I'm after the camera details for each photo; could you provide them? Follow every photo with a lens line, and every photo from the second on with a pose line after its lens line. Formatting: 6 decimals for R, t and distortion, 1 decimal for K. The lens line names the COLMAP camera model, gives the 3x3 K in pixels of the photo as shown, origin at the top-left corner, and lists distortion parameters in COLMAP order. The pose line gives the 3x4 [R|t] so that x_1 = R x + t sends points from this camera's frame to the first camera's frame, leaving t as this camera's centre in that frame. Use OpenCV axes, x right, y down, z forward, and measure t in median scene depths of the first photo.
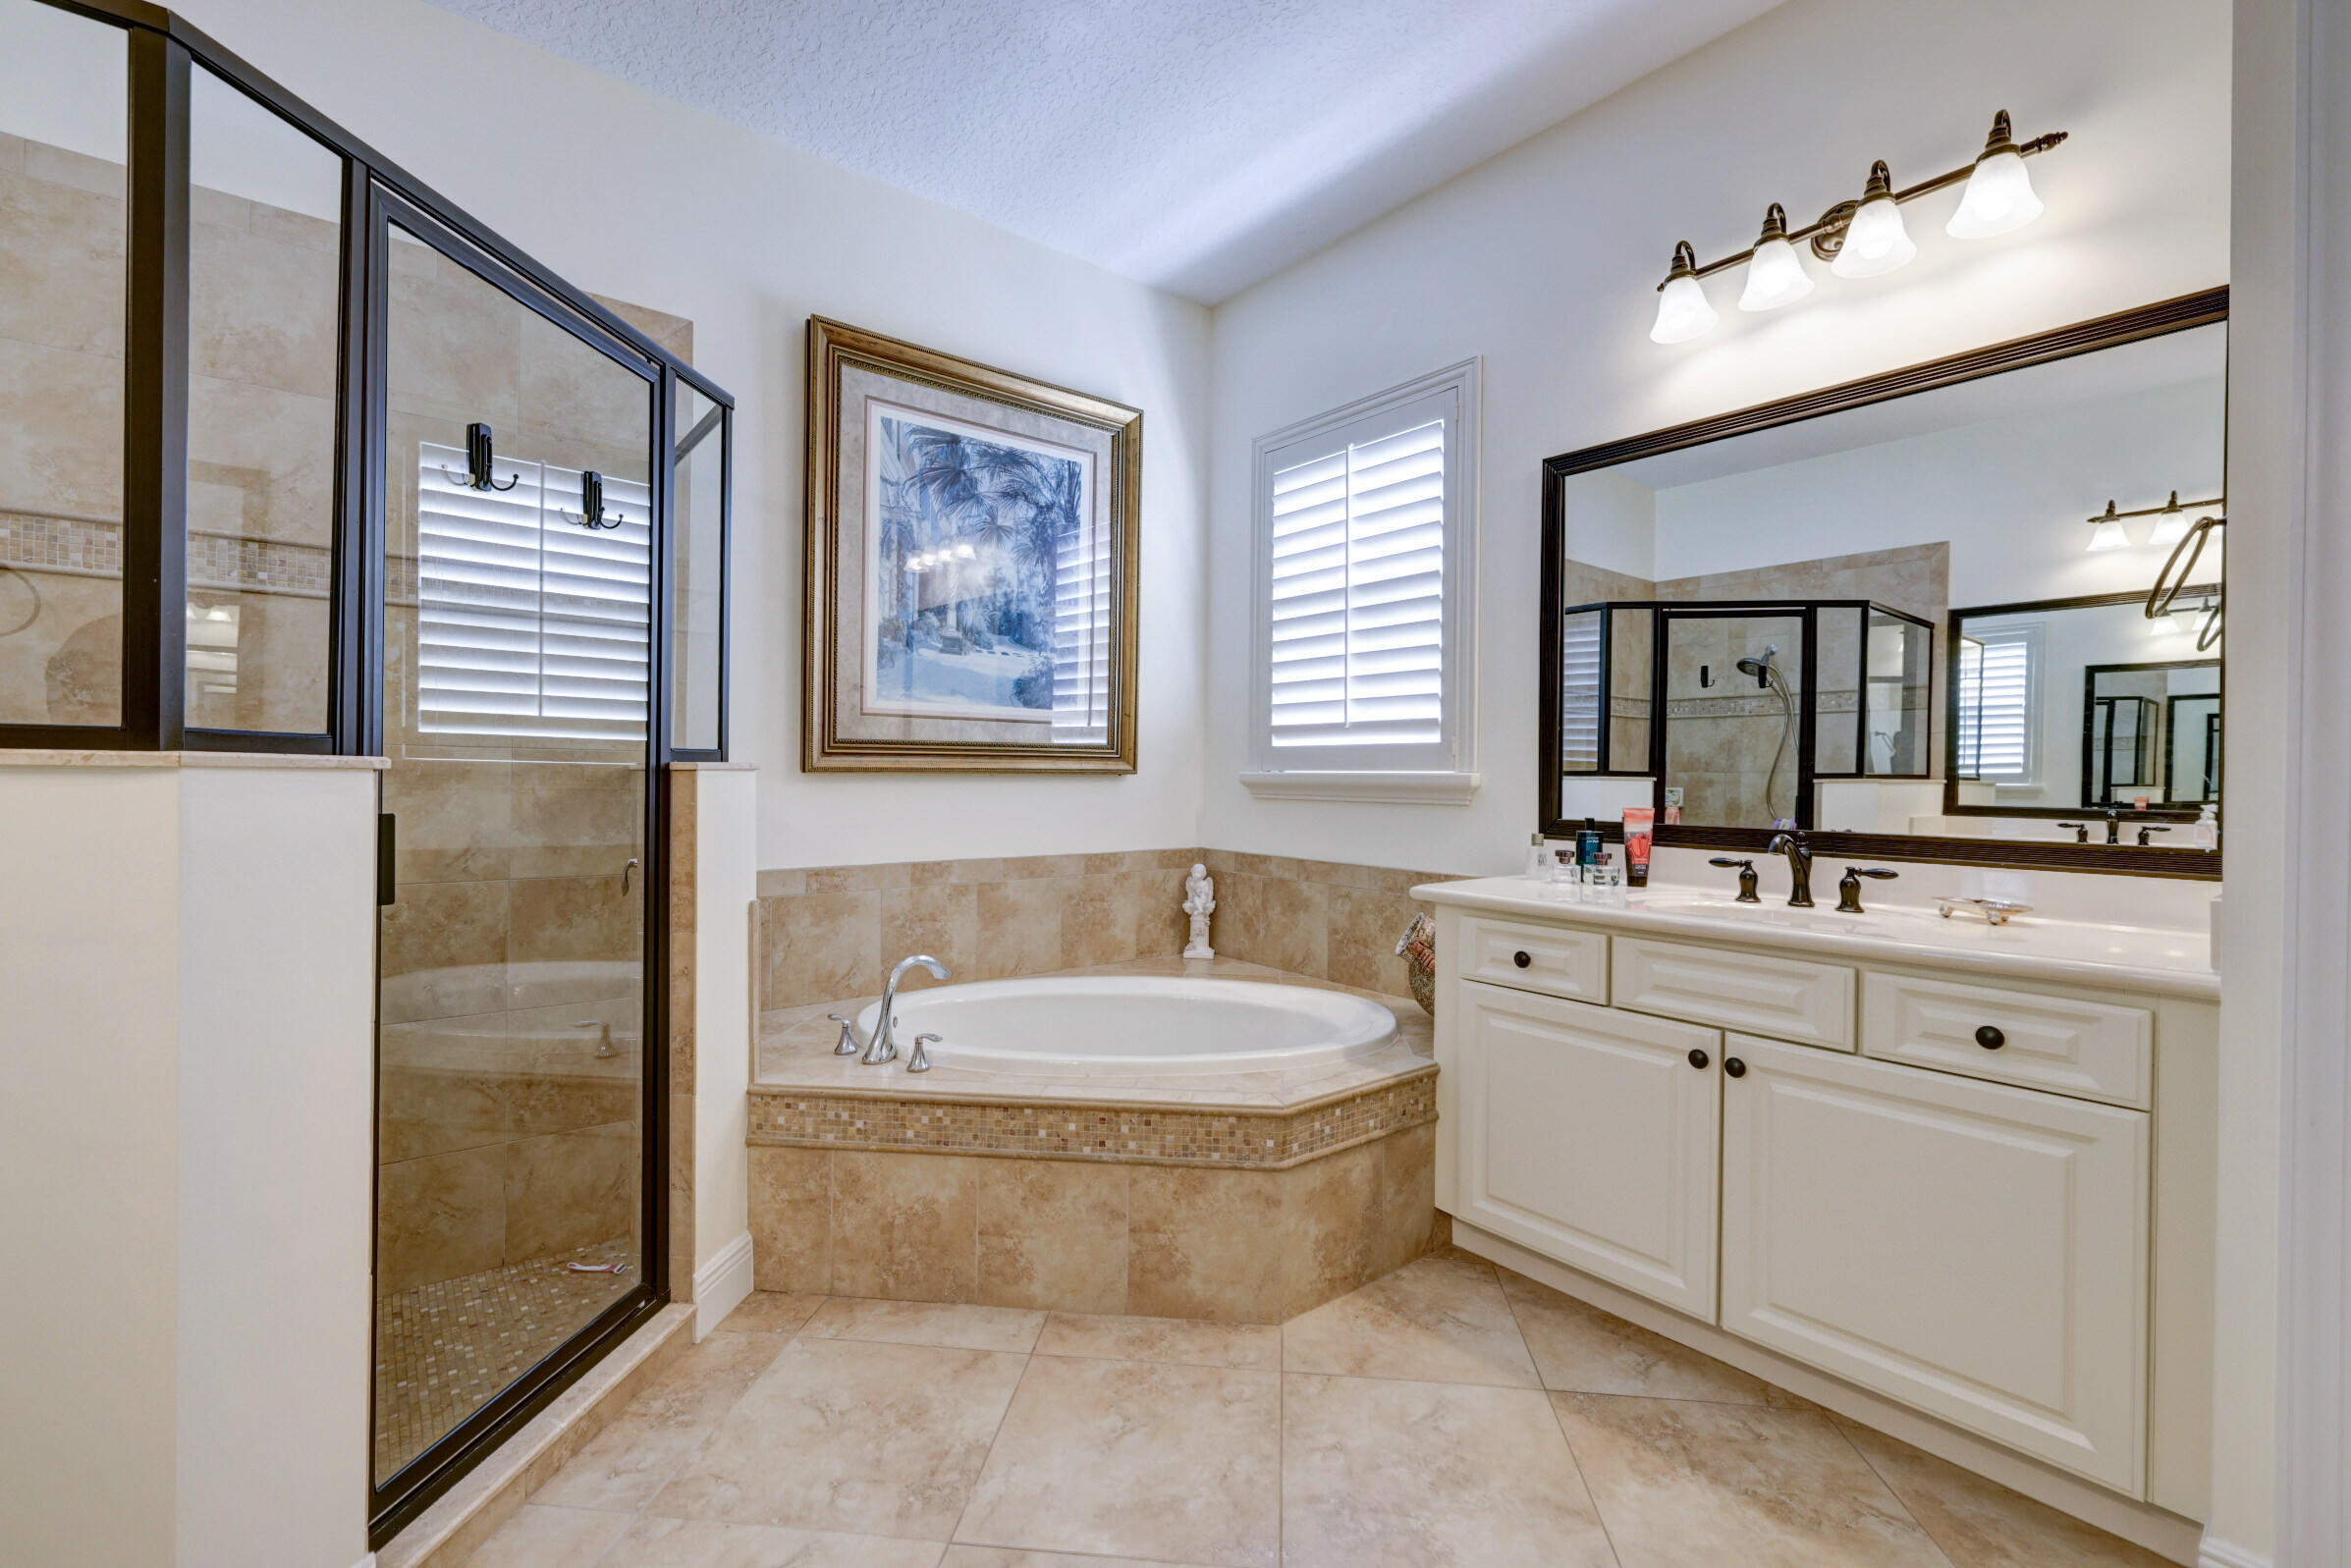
lens RADIAL K [[1010.0, 0, 1180.1], [0, 1010.0, 778.7], [0, 0, 1]] dist [-0.000565, -0.000650]
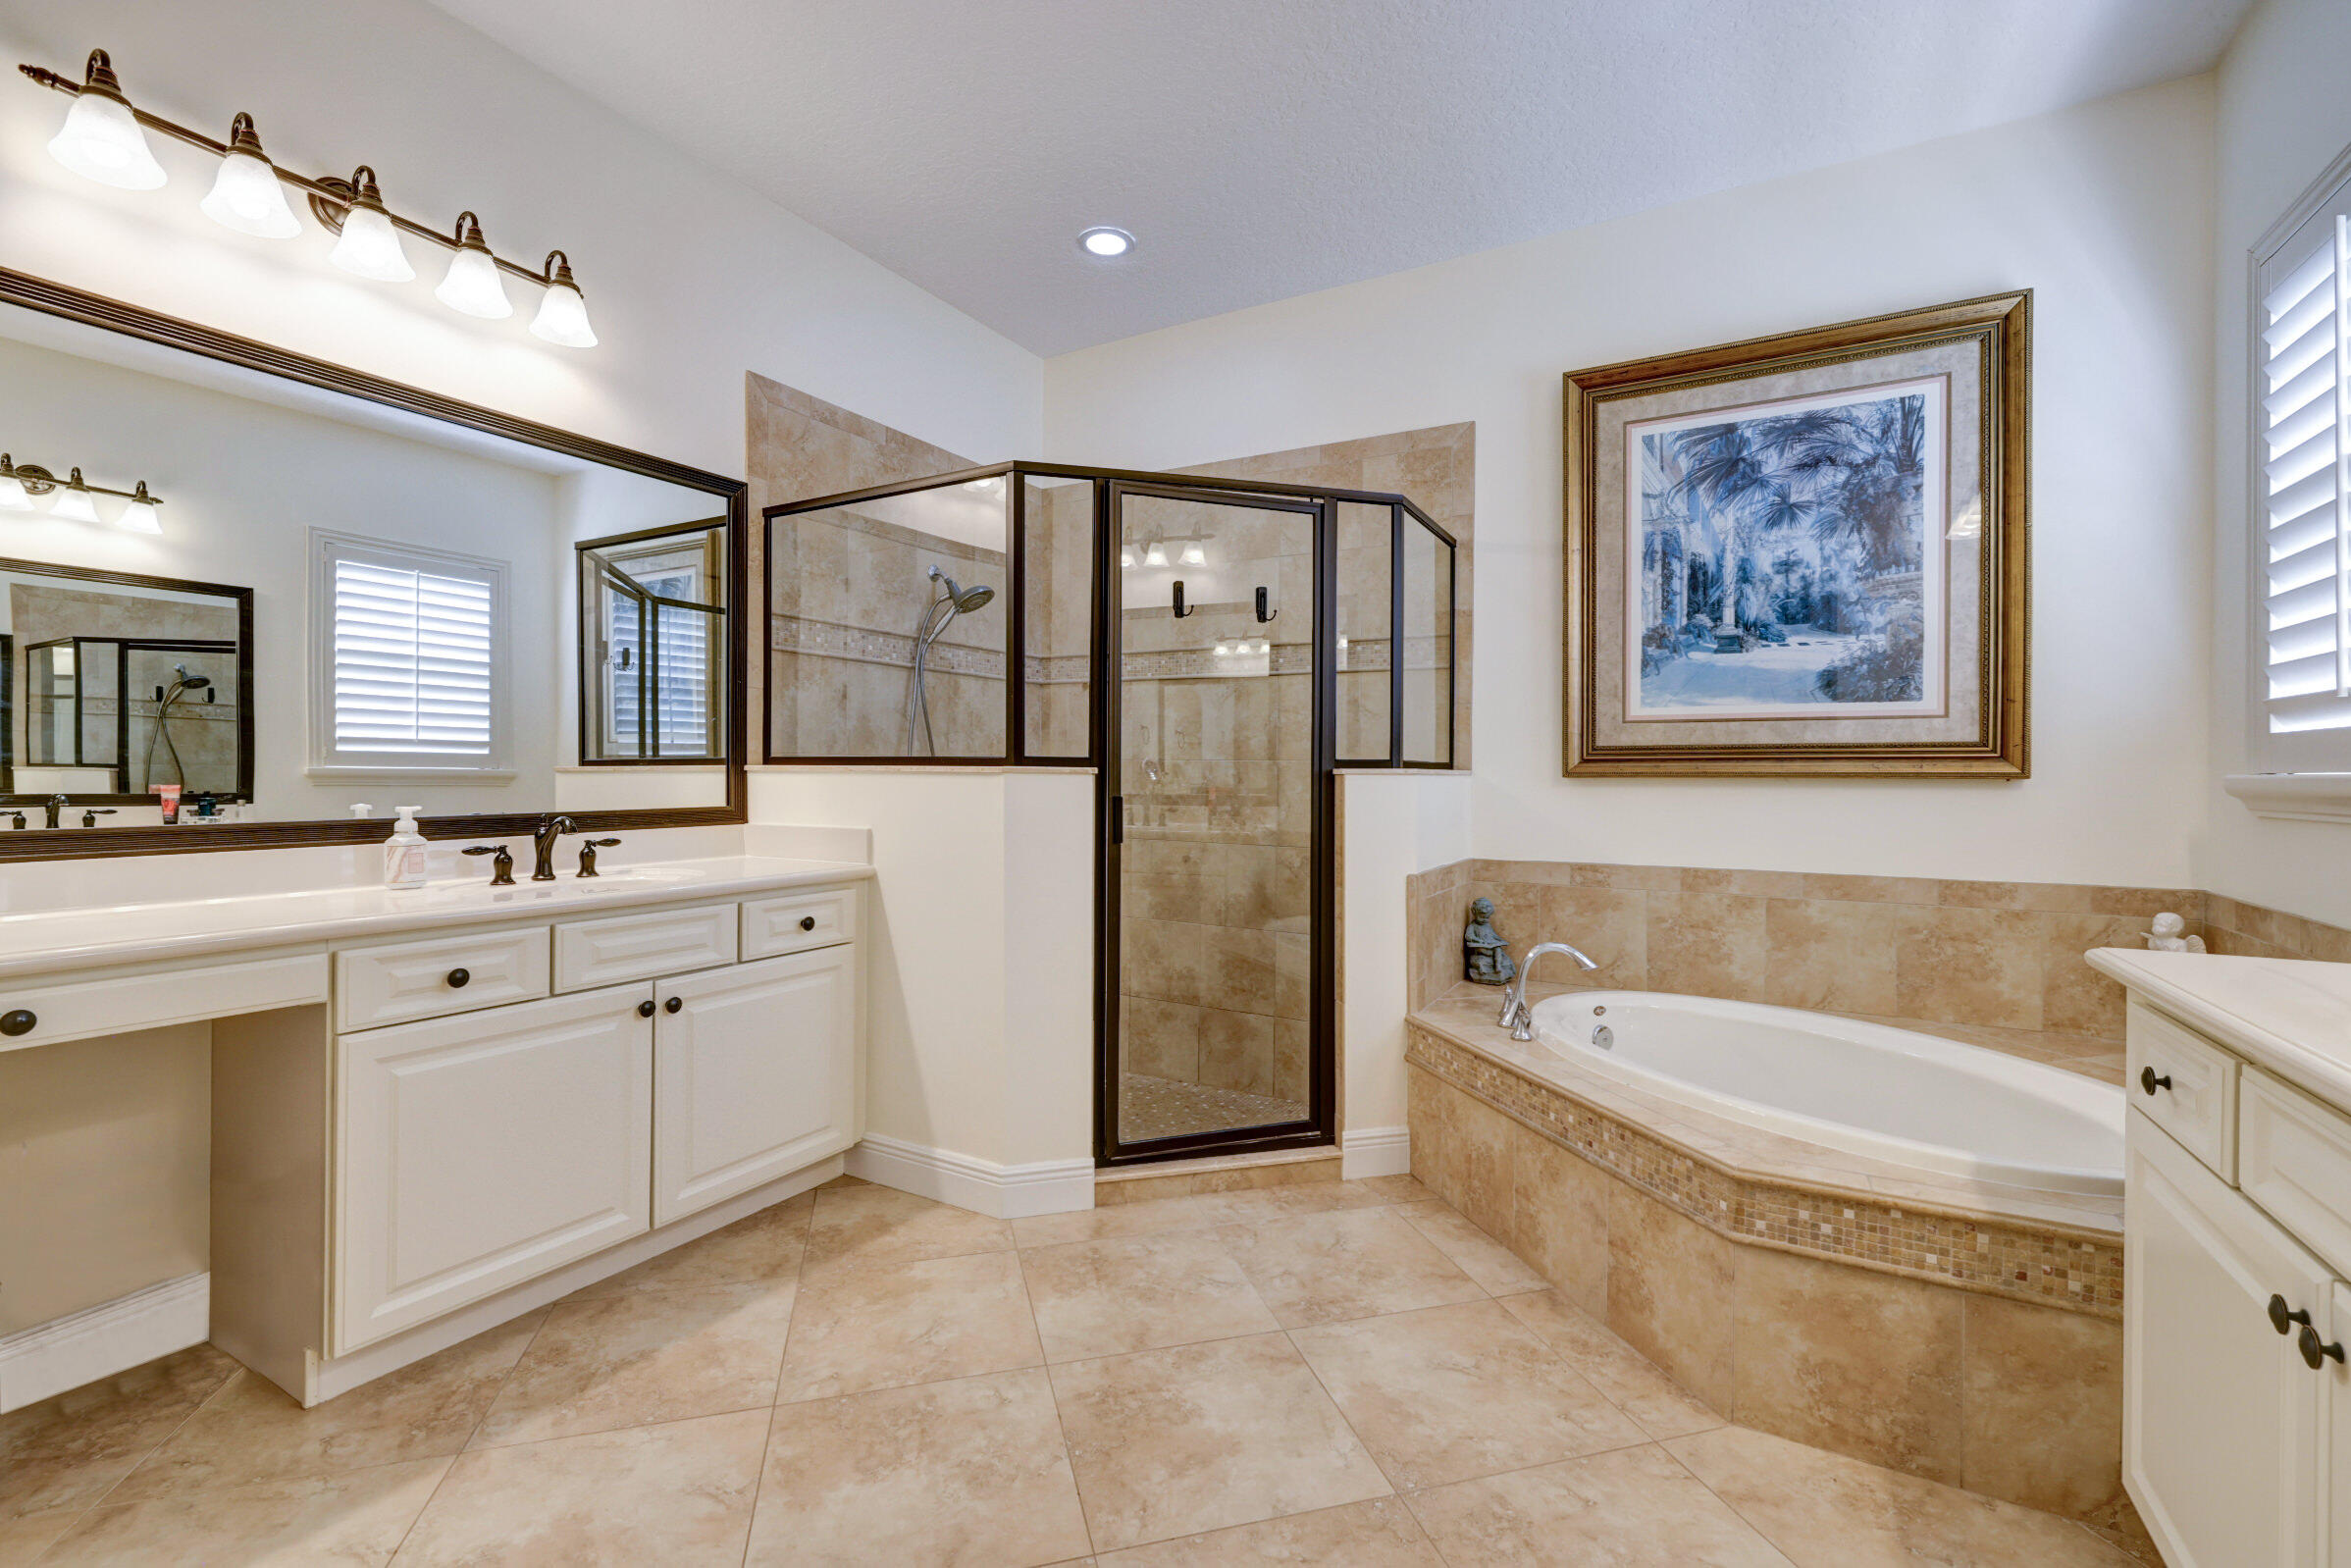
lens RADIAL K [[1010.1, 0, 1179.7], [0, 1010.1, 780.6], [0, 0, 1]] dist [-0.000565, -0.000650]
pose [[0.364616, -0.001836, -0.931156, 0.494286], [-0.007473, 0.999960, -0.004898, 0.005935], [0.931128, 0.008744, 0.364587, 0.175448]]
